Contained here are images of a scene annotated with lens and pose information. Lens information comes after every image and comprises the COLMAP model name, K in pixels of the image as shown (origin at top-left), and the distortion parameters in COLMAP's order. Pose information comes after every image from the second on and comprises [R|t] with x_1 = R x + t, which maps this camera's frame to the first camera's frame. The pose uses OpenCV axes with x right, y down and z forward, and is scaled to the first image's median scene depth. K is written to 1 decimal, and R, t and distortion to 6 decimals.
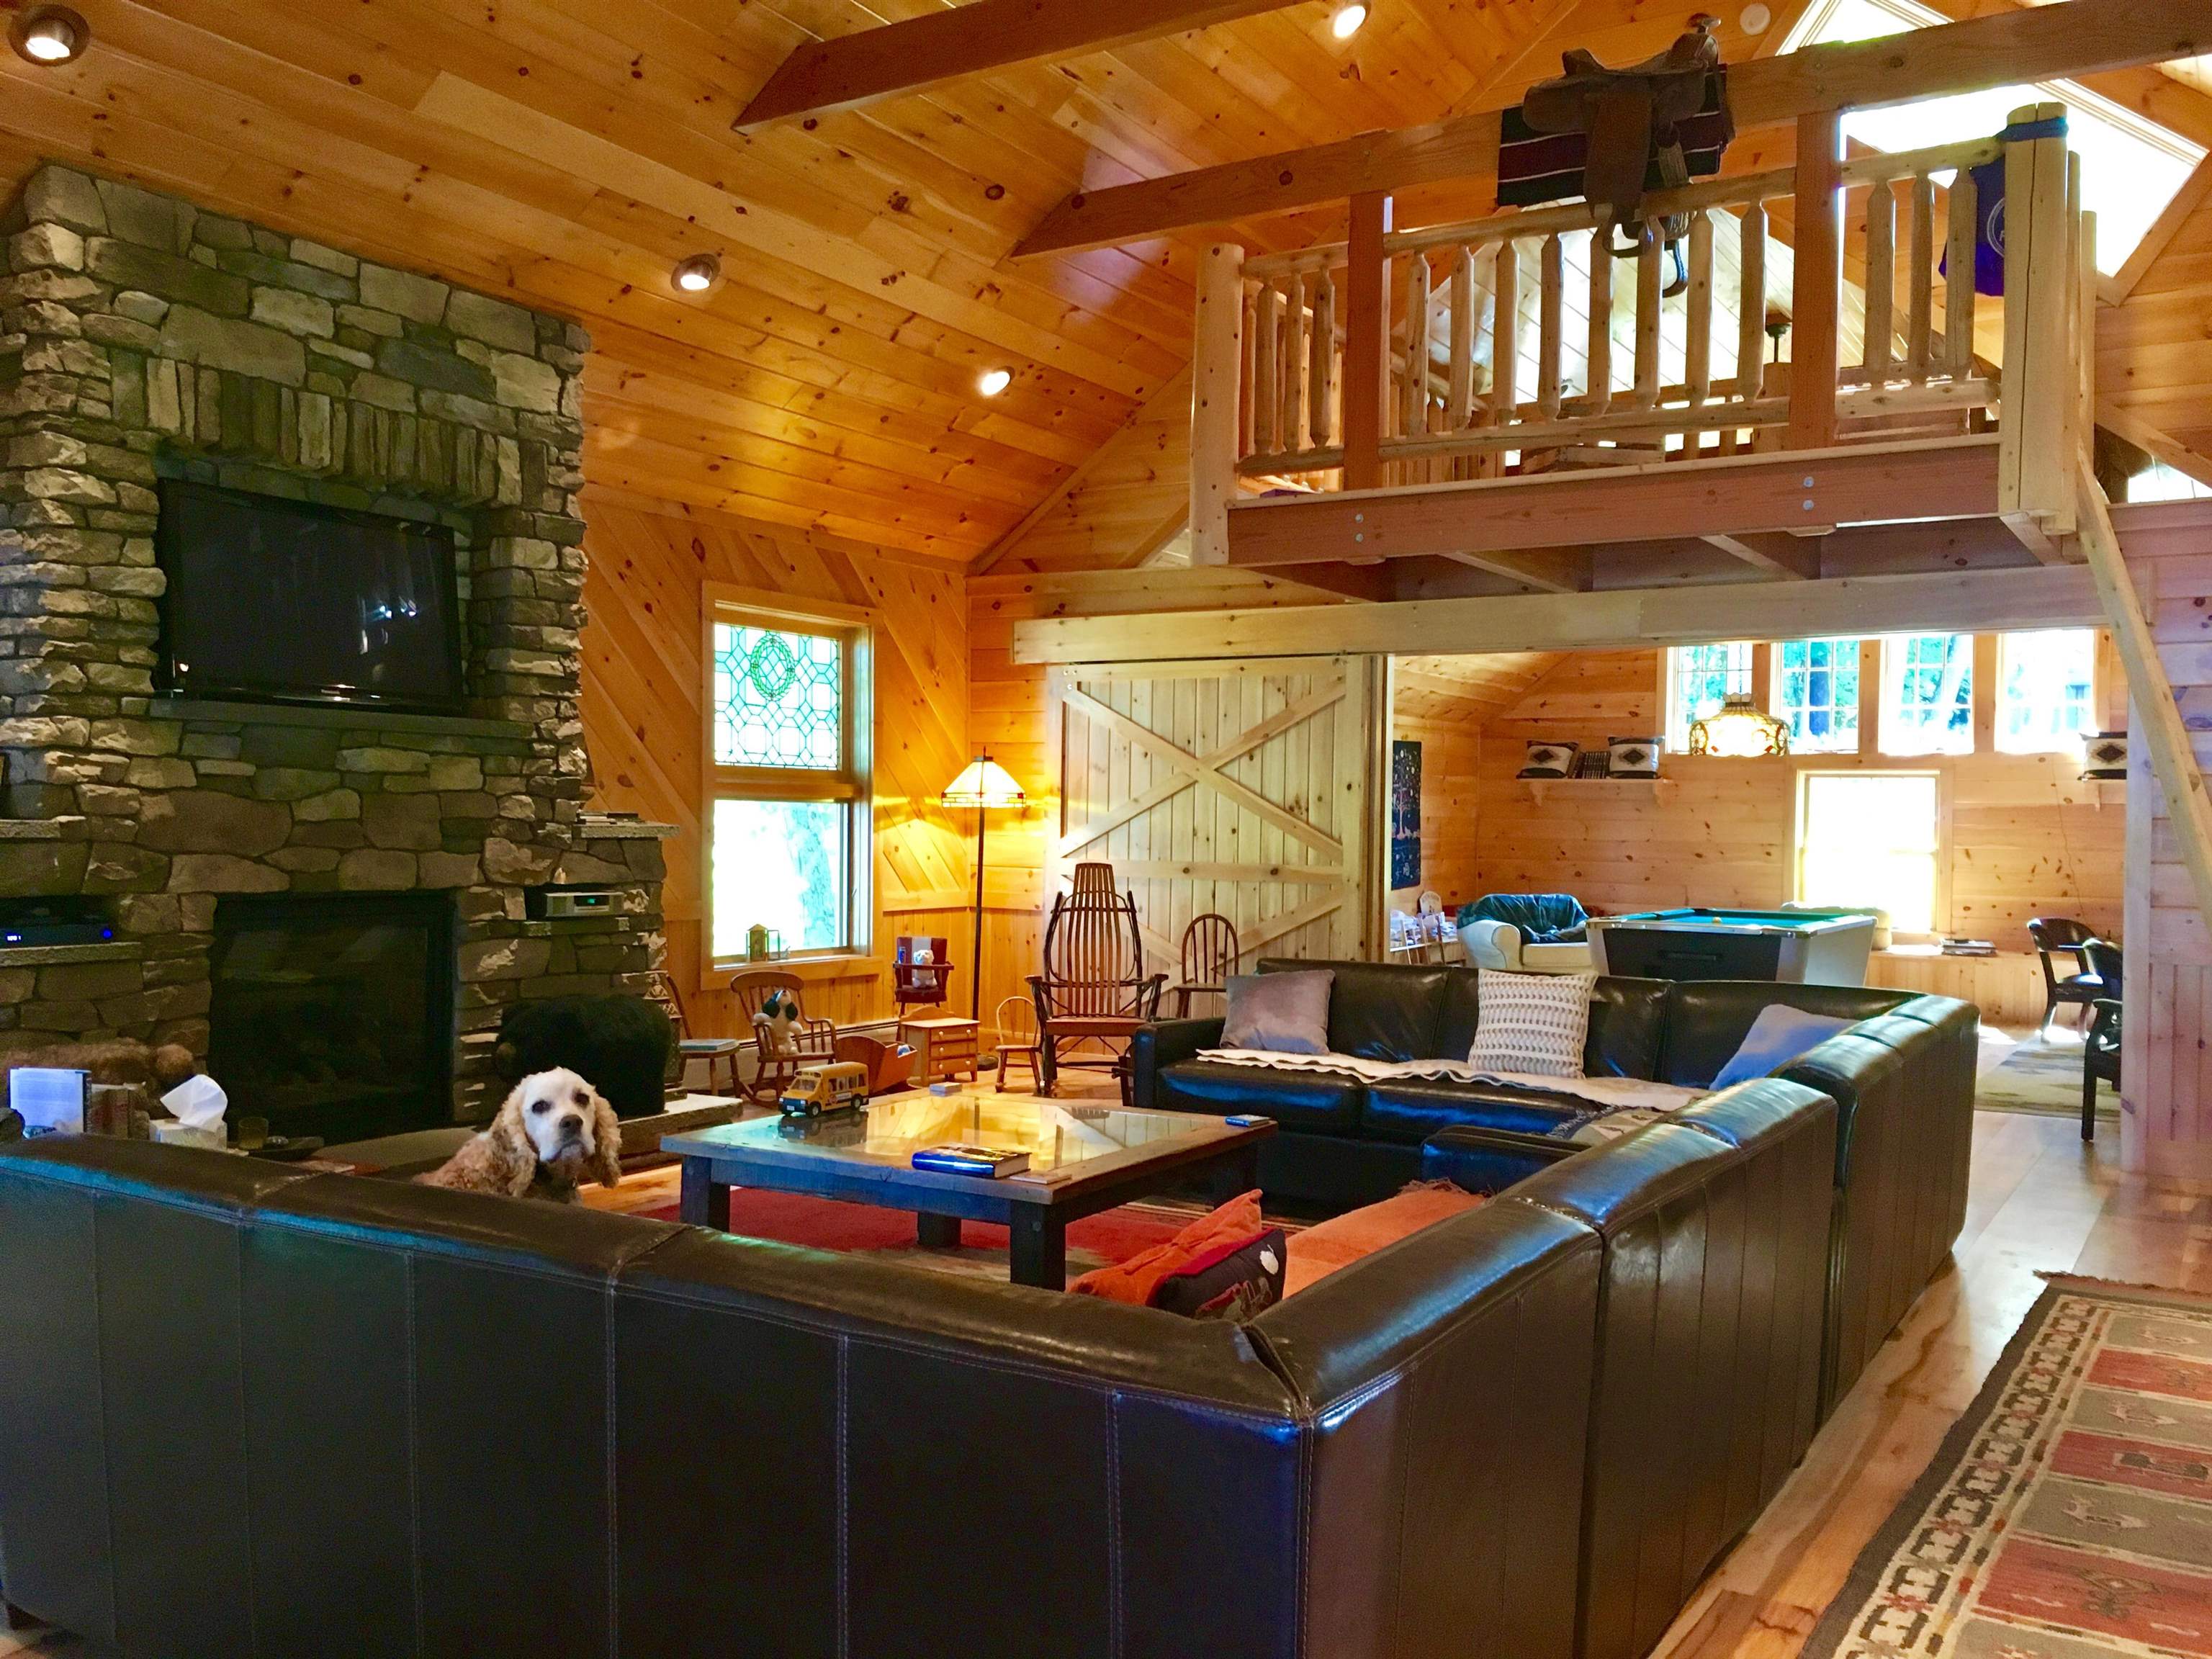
lens RADIAL K [[1867.8, 0, 1110.7], [0, 1867.8, 844.3], [0, 0, 1]] dist [0.059334, -0.008982]
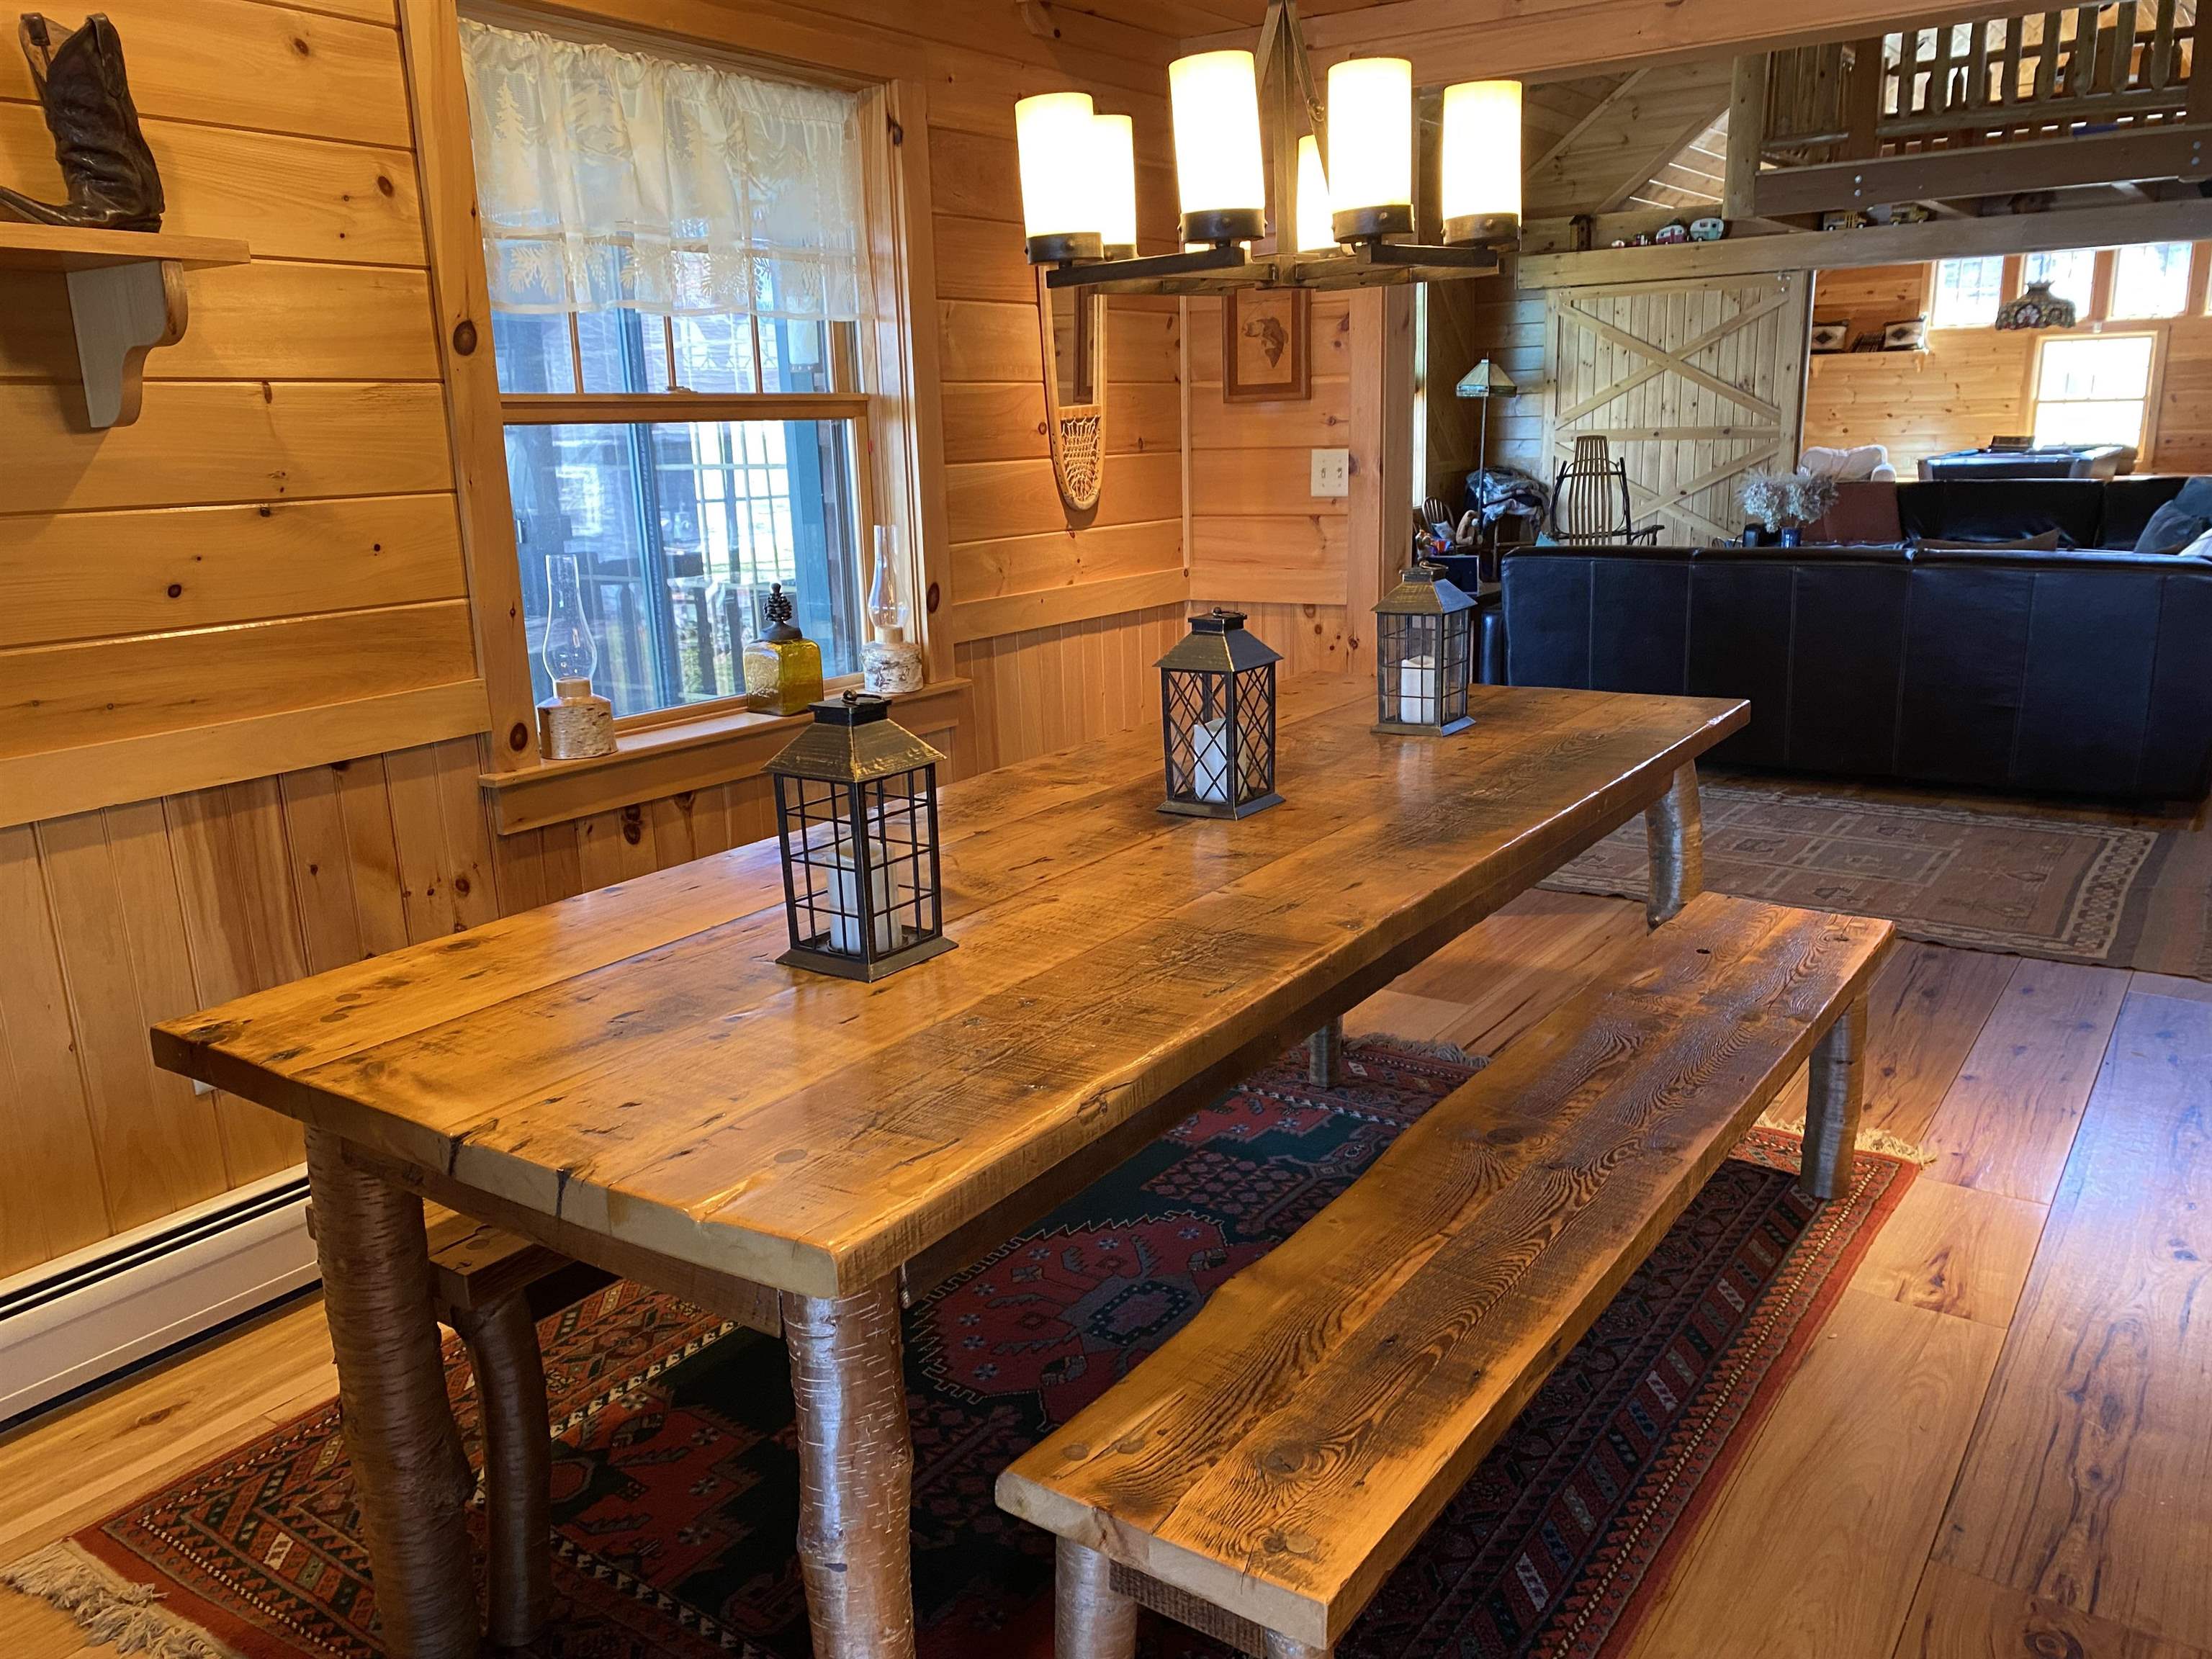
lens RADIAL K [[1682.7, 0, 1095.3], [0, 1682.7, 848.5], [0, 0, 1]] dist [0.019966, -0.017383]
pose [[0.996279, -0.030935, -0.080449, -0.304686], [0.048779, 0.971882, 0.230358, 0.003567], [0.071061, -0.233425, 0.969775, -0.381730]]
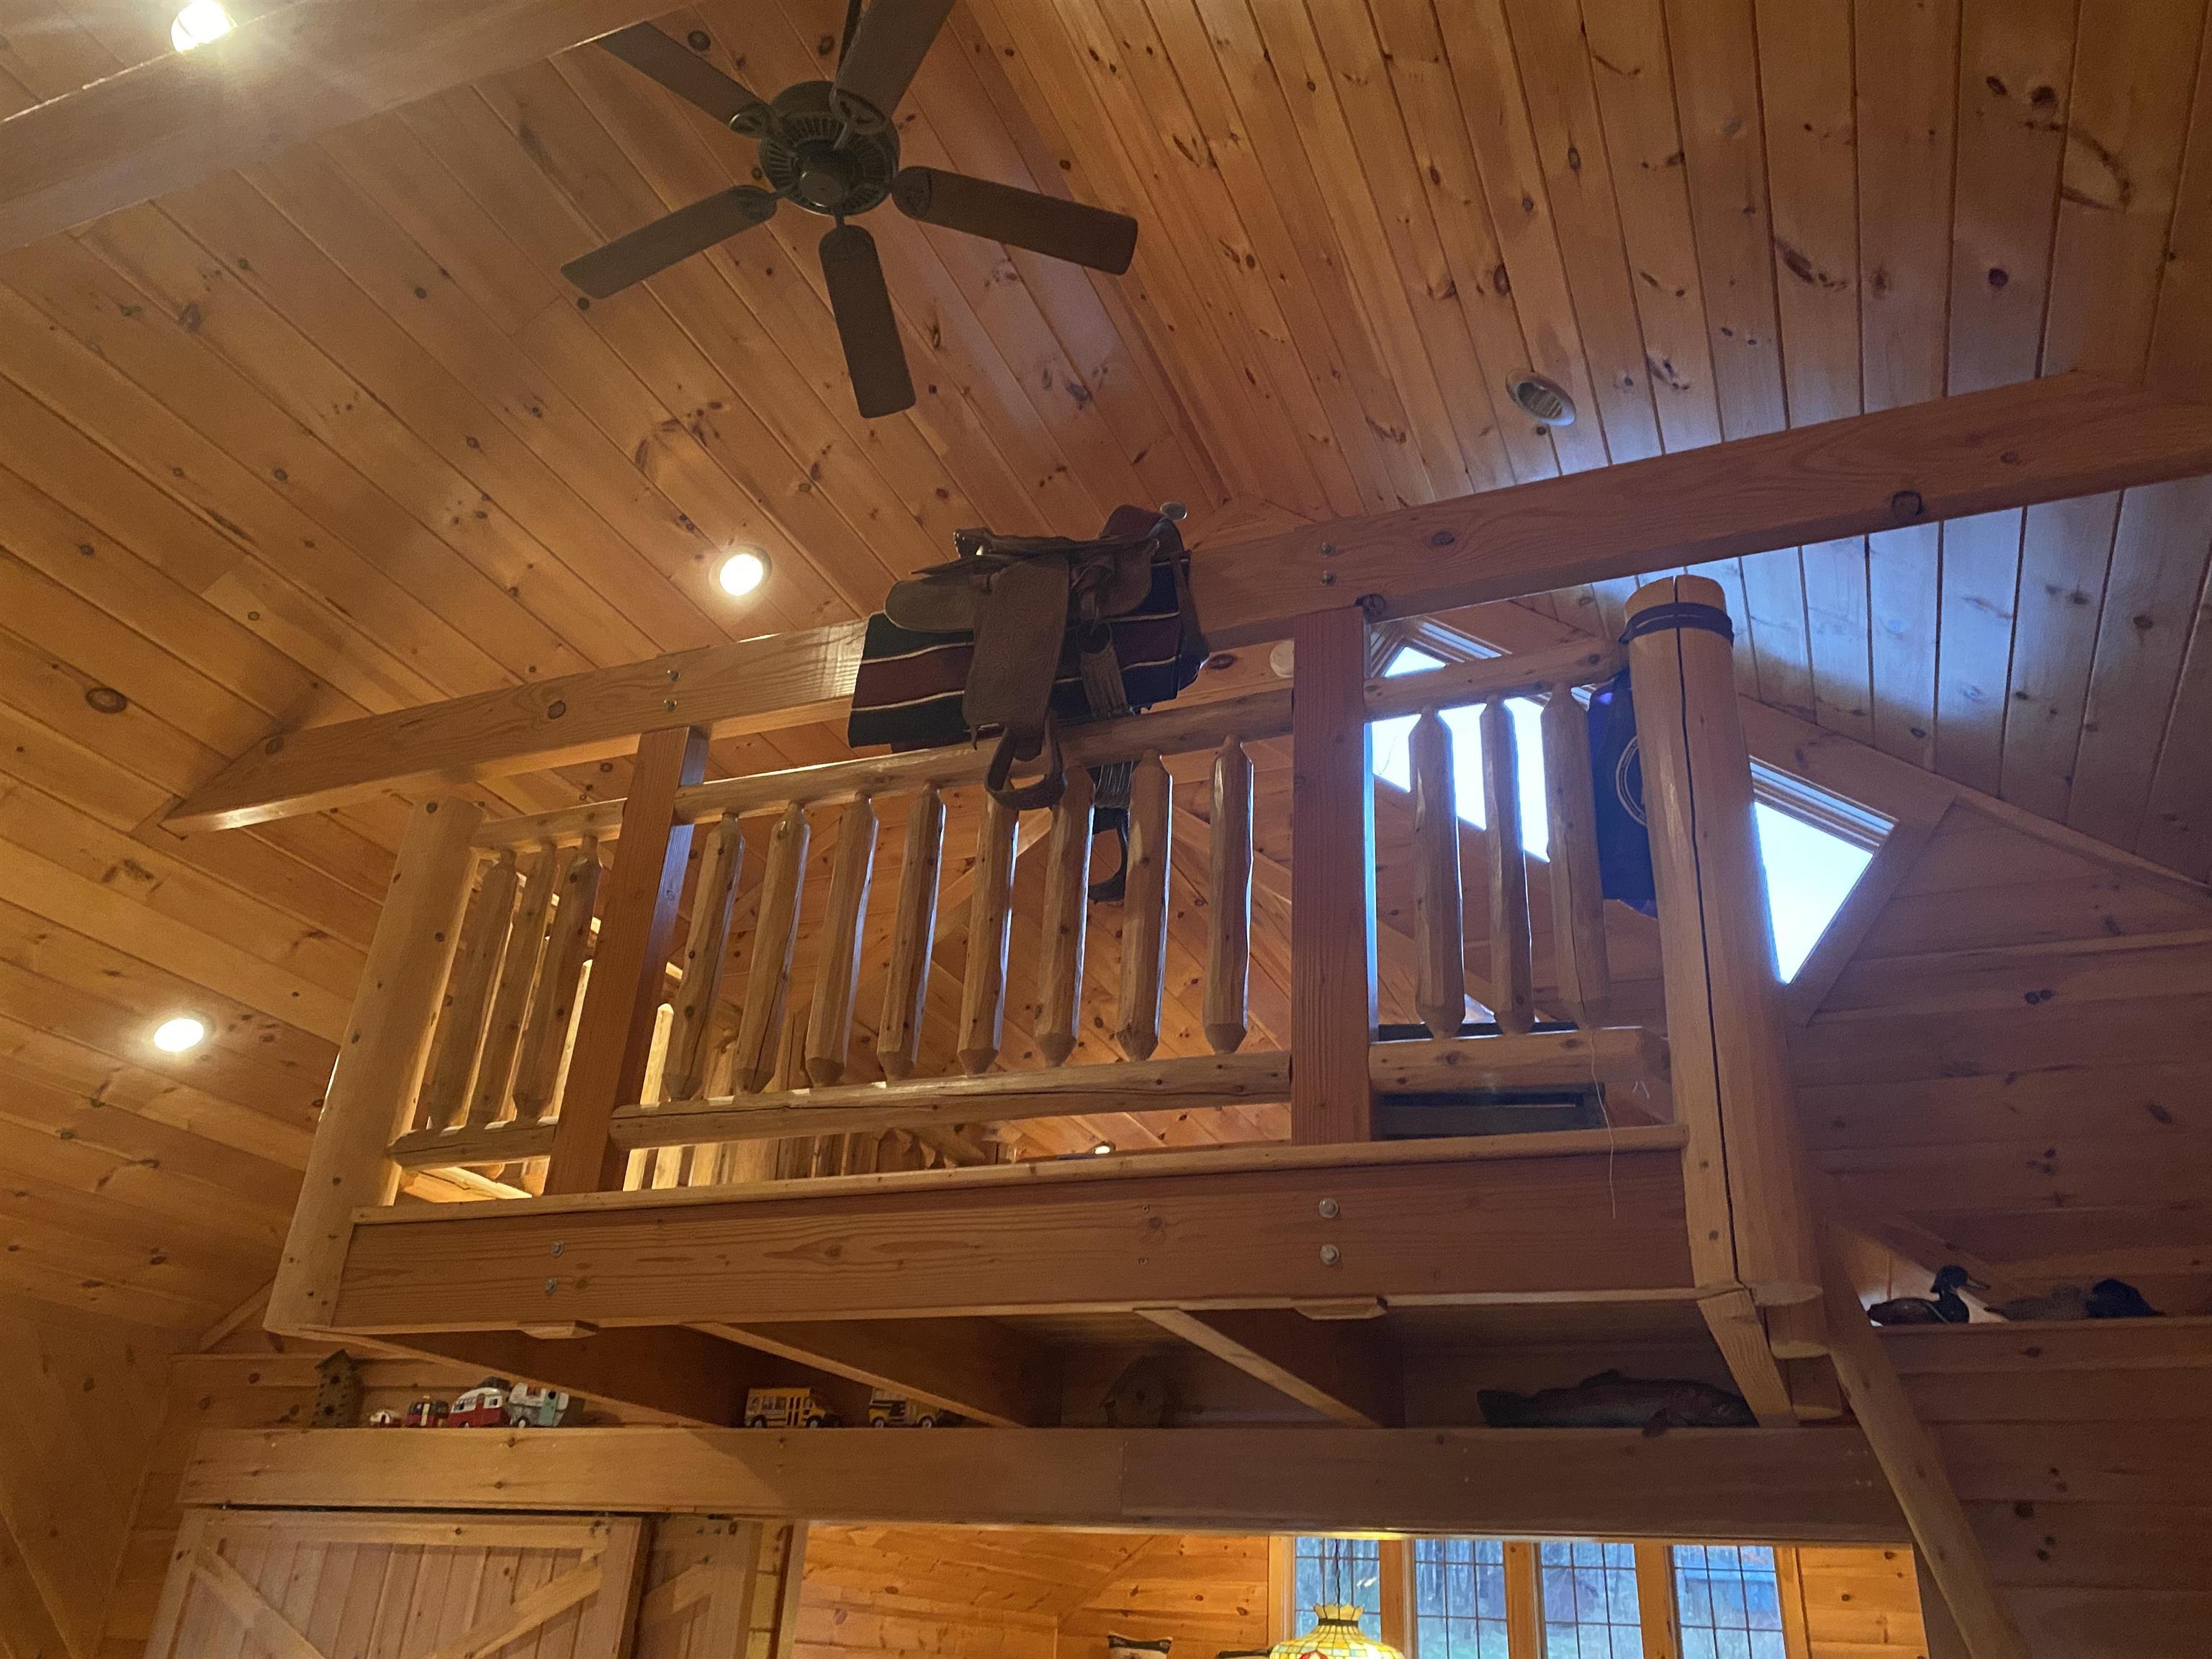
lens RADIAL K [[1682.7, 0, 1123.1], [0, 1682.7, 840.8], [0, 0, 1]] dist [0.019966, -0.017383]
pose [[0.985989, 0.106048, 0.128762, 0.173024], [-0.035669, 0.888084, -0.458295, -0.050185], [-0.162953, 0.447281, 0.879424, 0.398555]]
